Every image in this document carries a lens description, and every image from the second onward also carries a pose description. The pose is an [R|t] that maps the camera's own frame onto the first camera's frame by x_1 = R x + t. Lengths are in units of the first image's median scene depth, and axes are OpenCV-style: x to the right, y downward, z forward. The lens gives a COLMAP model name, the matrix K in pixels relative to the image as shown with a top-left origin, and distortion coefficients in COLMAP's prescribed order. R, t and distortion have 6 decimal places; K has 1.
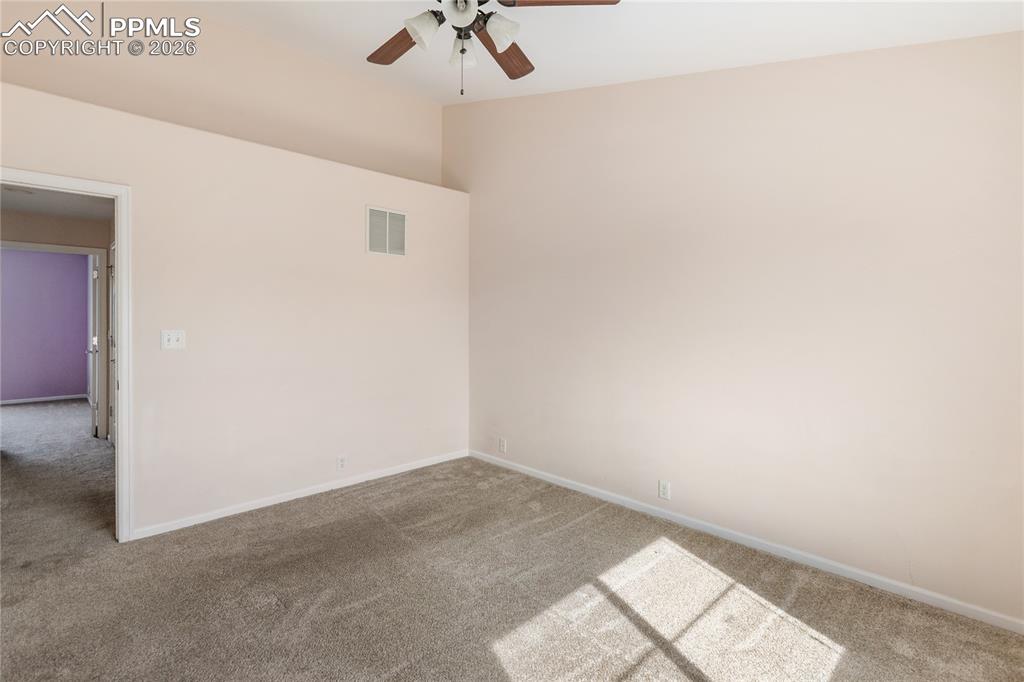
lens RADIAL K [[485.0, 0, 513.2], [0, 485.0, 315.7], [0, 0, 1]] dist [0.072145, -0.000180]
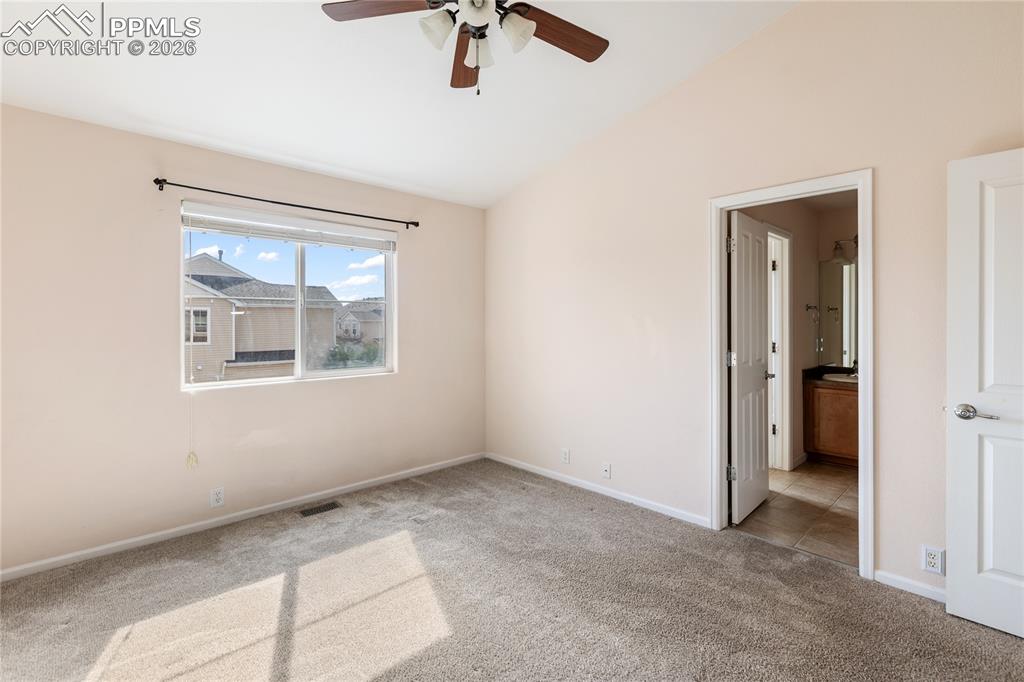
lens RADIAL K [[469.4, 0, 511.3], [0, 469.4, 329.1], [0, 0, 1]] dist [0.003101, 0.000050]
pose [[-0.999990, -0.001980, 0.003983, -0.120309], [-0.001979, 0.999998, 0.000365, 0.014565], [-0.003984, 0.000357, -0.999992, 1.350242]]
